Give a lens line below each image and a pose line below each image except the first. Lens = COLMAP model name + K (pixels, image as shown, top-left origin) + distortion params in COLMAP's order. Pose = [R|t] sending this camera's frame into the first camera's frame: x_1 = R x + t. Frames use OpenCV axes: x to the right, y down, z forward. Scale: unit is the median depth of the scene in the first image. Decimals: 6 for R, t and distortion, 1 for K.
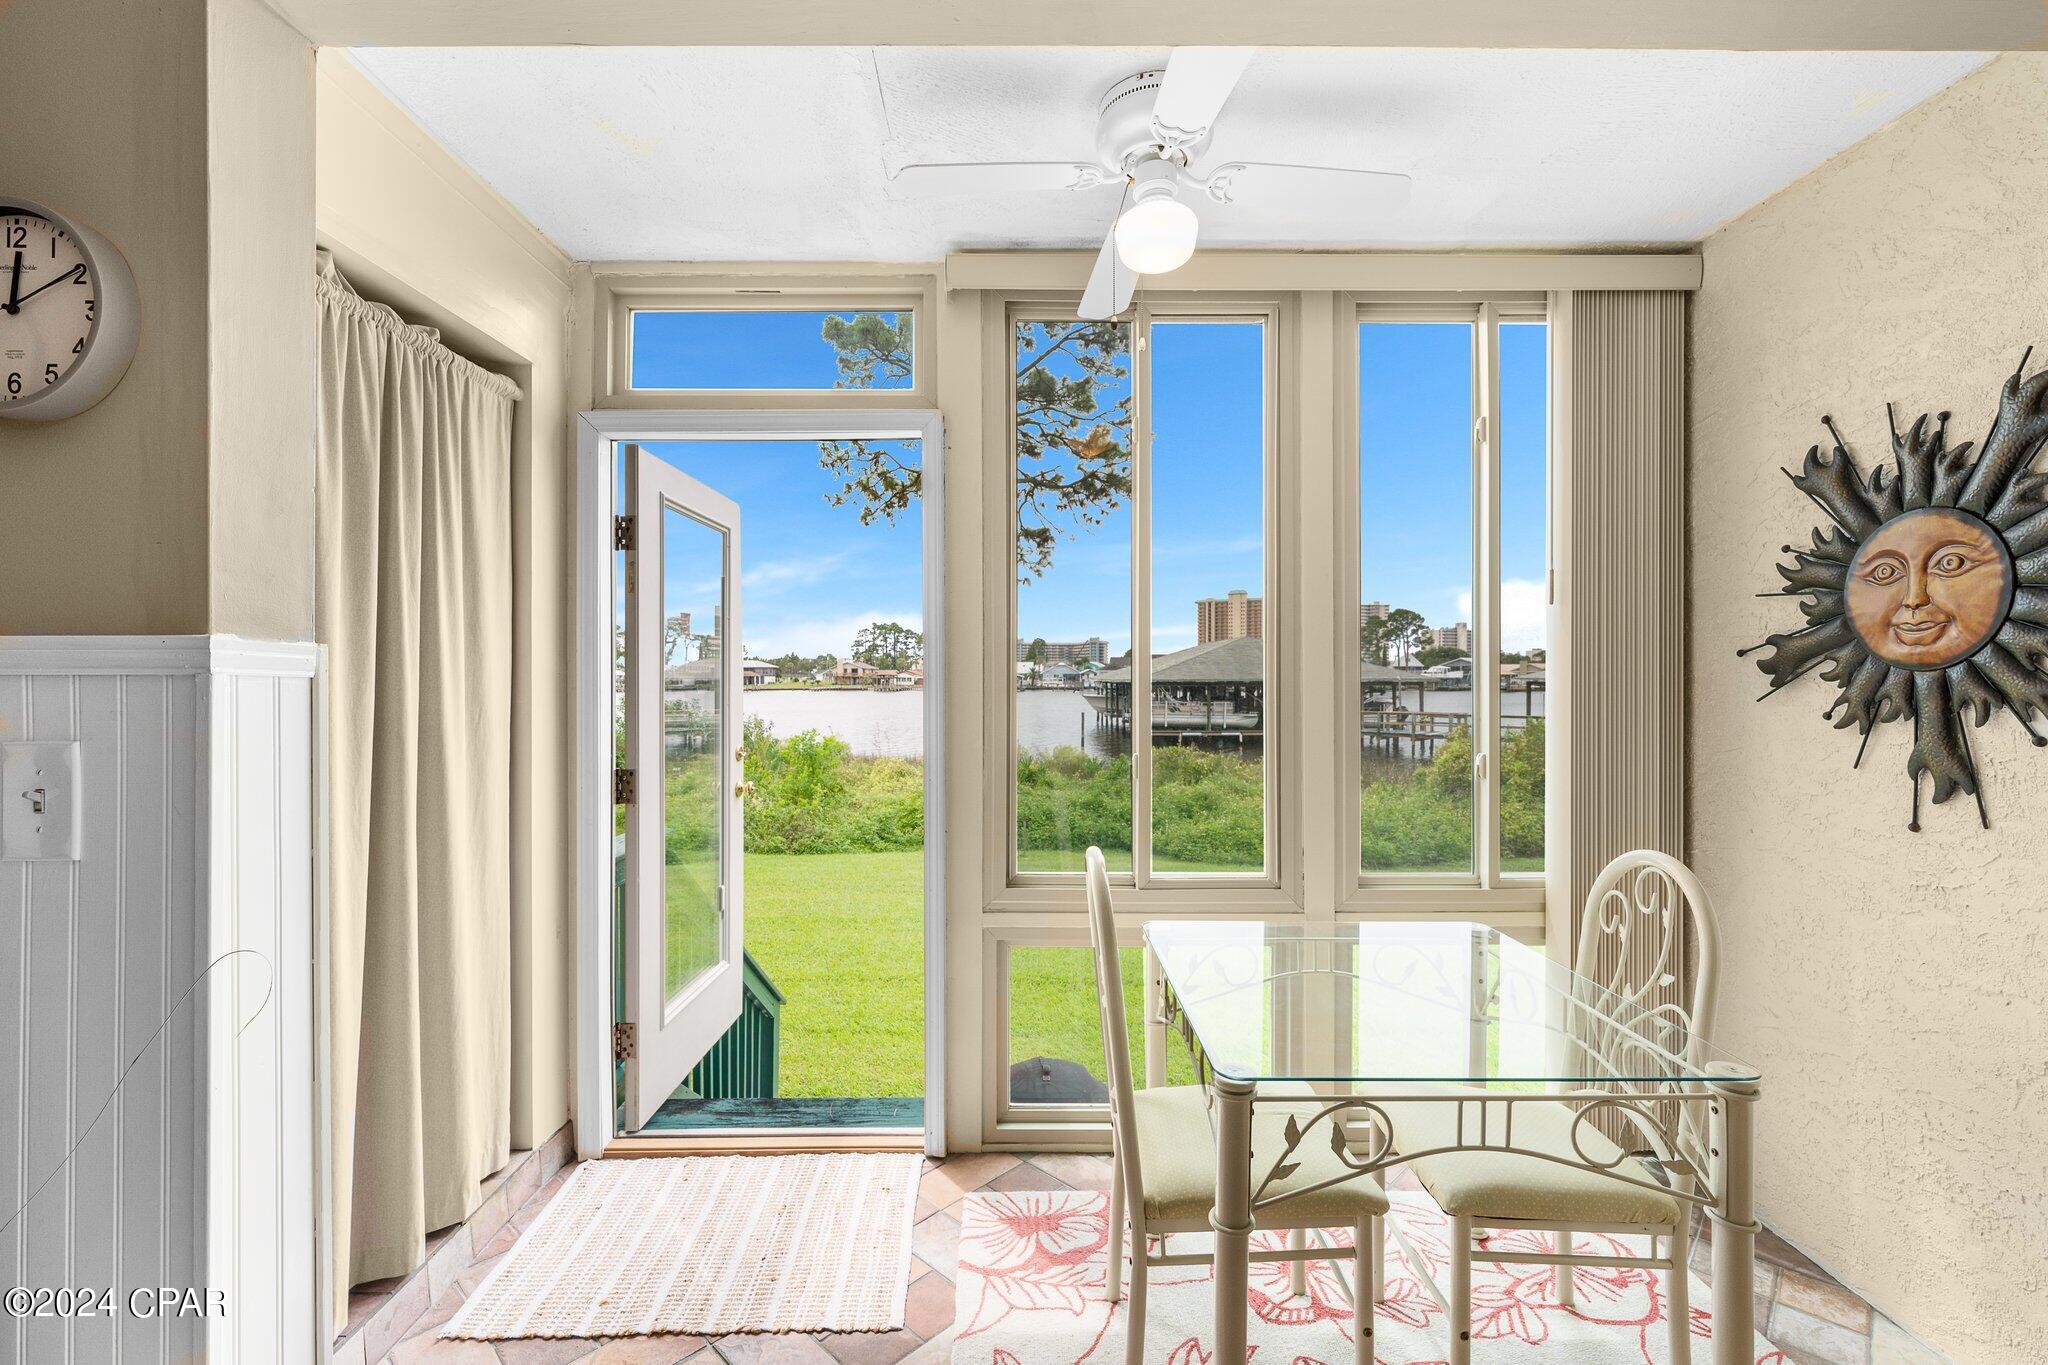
lens RADIAL K [[881.2, 0, 1036.9], [0, 881.2, 685.8], [0, 0, 1]] dist [-0.007021, 0.000975]
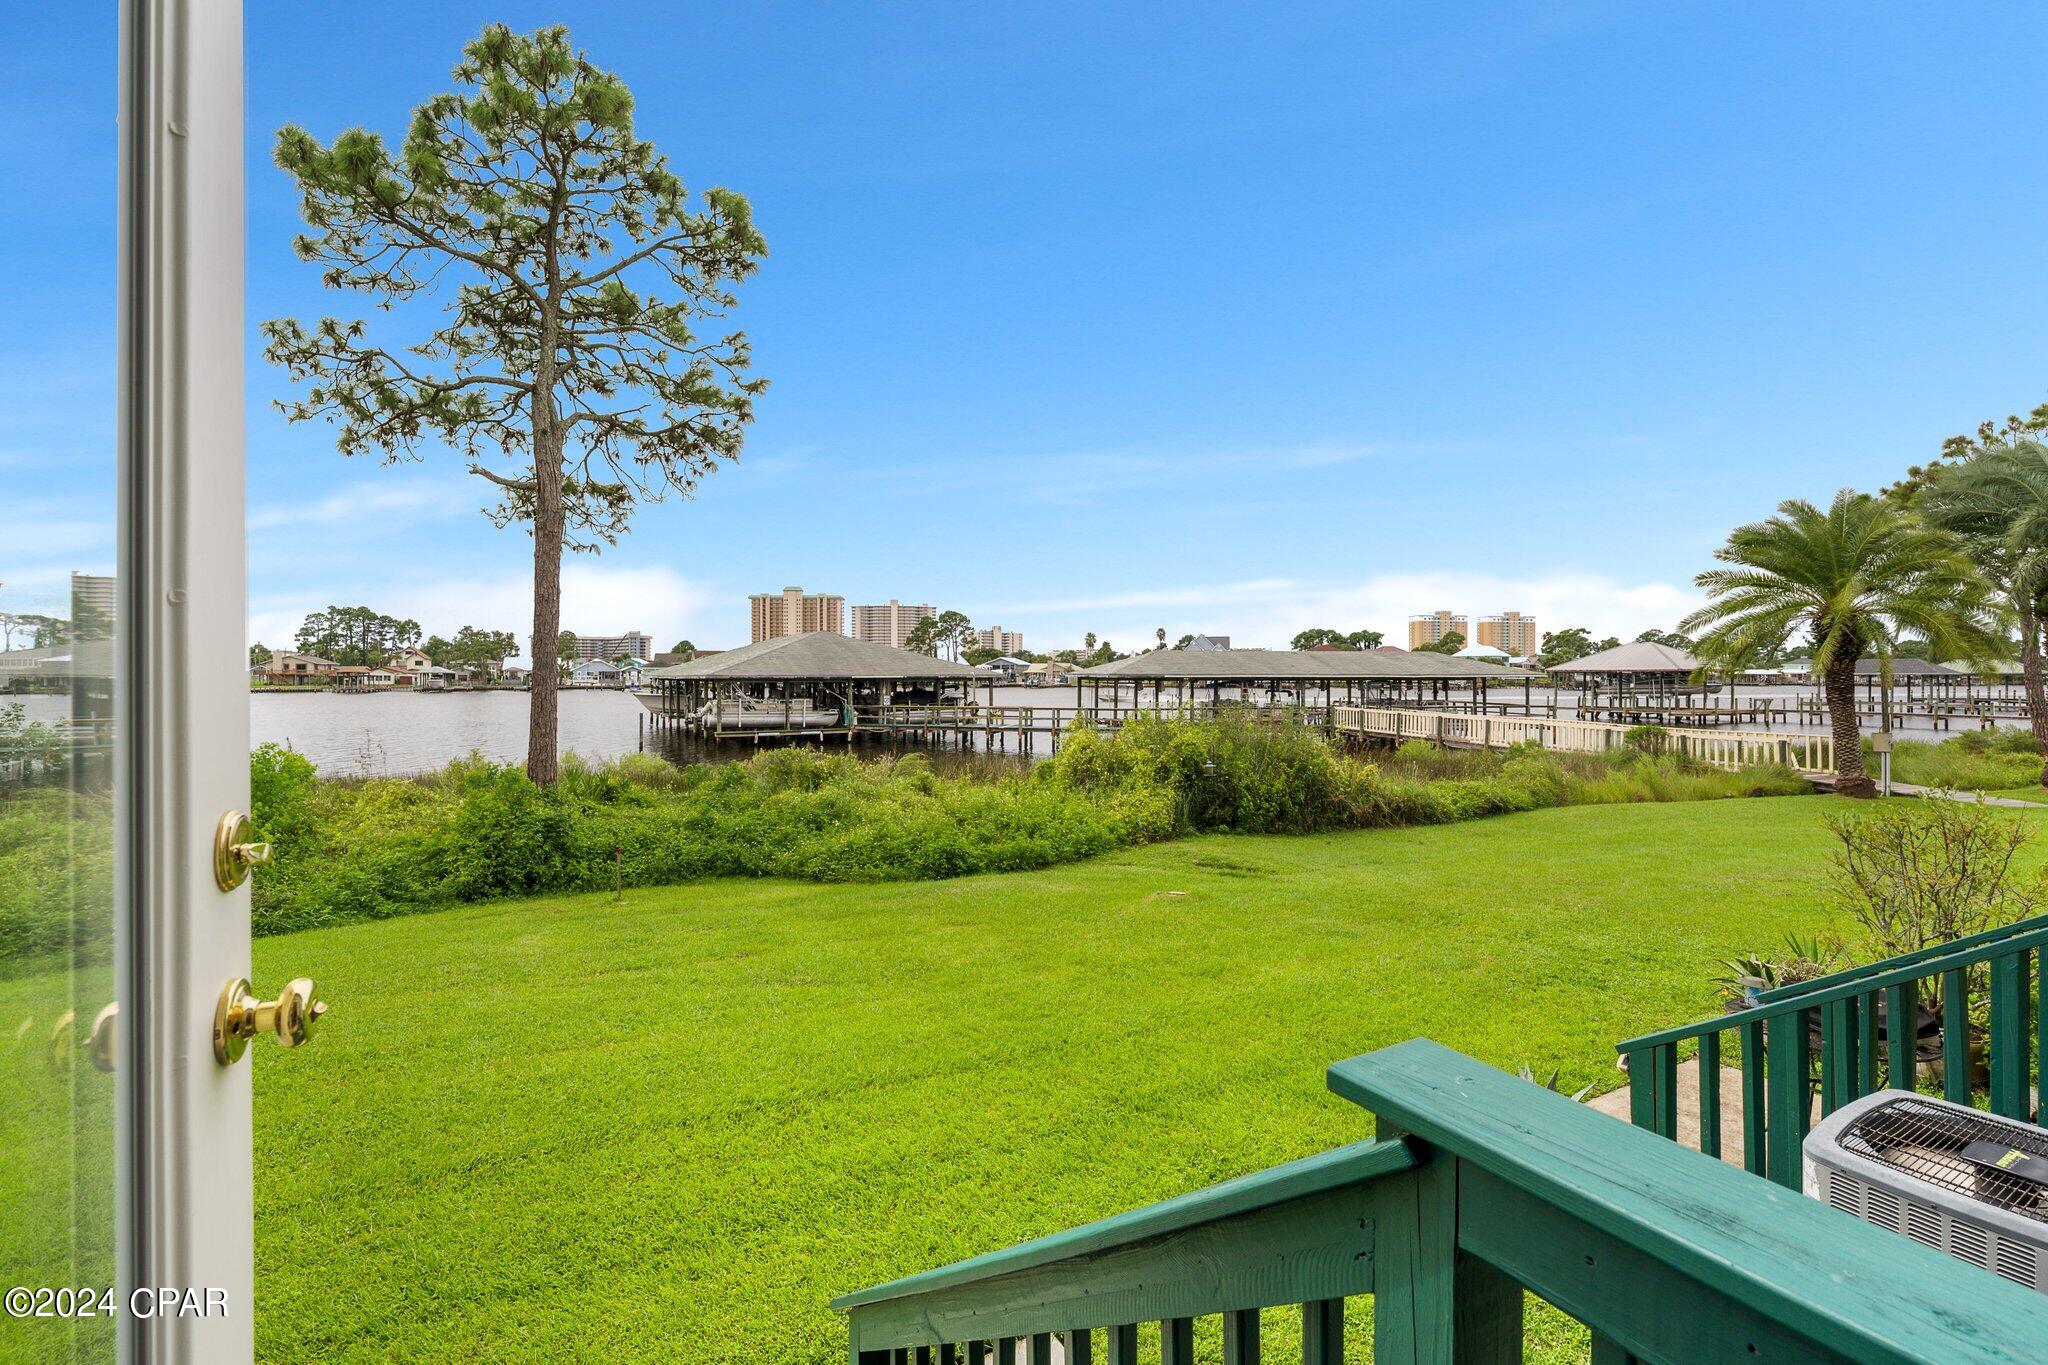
lens RADIAL K [[881.2, 0, 1026.9], [0, 881.2, 684.0], [0, 0, 1]] dist [-0.007021, 0.000975]
pose [[0.882930, -0.005003, 0.469479, -0.040756], [0.005166, 0.999986, 0.000939, 0.005512], [-0.469477, 0.001596, 0.882943, 0.112013]]
